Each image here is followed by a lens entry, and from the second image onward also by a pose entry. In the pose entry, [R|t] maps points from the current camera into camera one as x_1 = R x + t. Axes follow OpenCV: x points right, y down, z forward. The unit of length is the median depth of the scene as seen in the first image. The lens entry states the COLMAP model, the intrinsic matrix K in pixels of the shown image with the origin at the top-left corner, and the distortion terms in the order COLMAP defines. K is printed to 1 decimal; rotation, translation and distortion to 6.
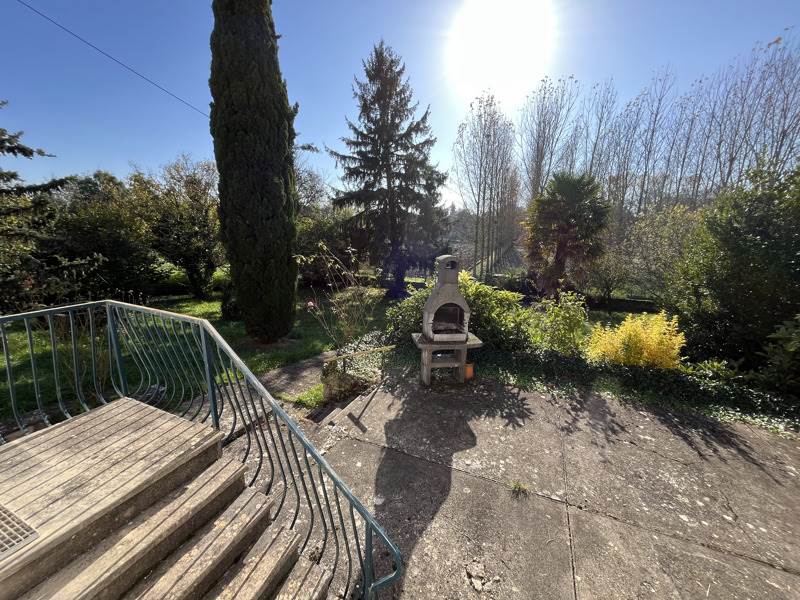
lens RADIAL K [[323.2, 0, 400.2], [0, 323.2, 299.5], [0, 0, 1]] dist [0.001039, -0.000010]
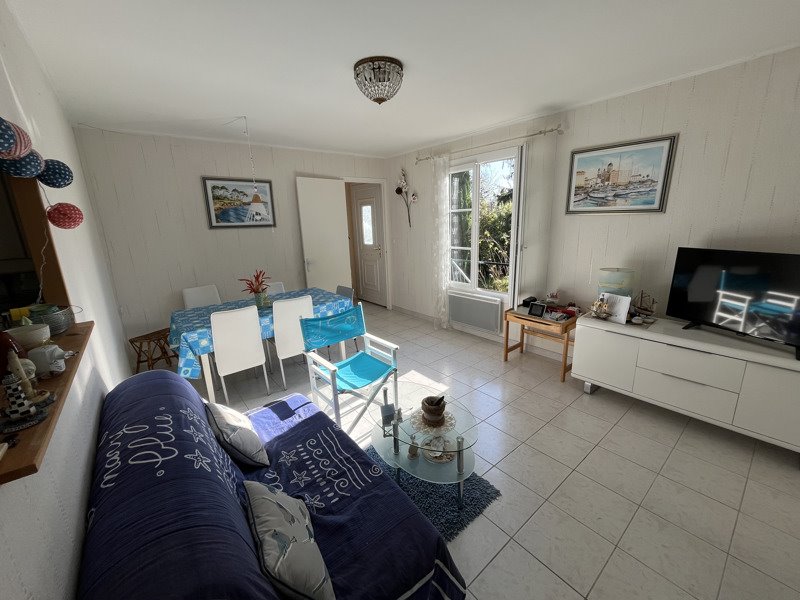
lens RADIAL K [[323.2, 0, 400.4], [0, 323.2, 300.9], [0, 0, 1]] dist [0.001039, -0.000010]
pose [[0.885251, 0.072947, -0.459357, 0.096140], [-0.063192, 0.997330, 0.036598, 0.092199], [0.460800, -0.003371, 0.887498, -0.426183]]
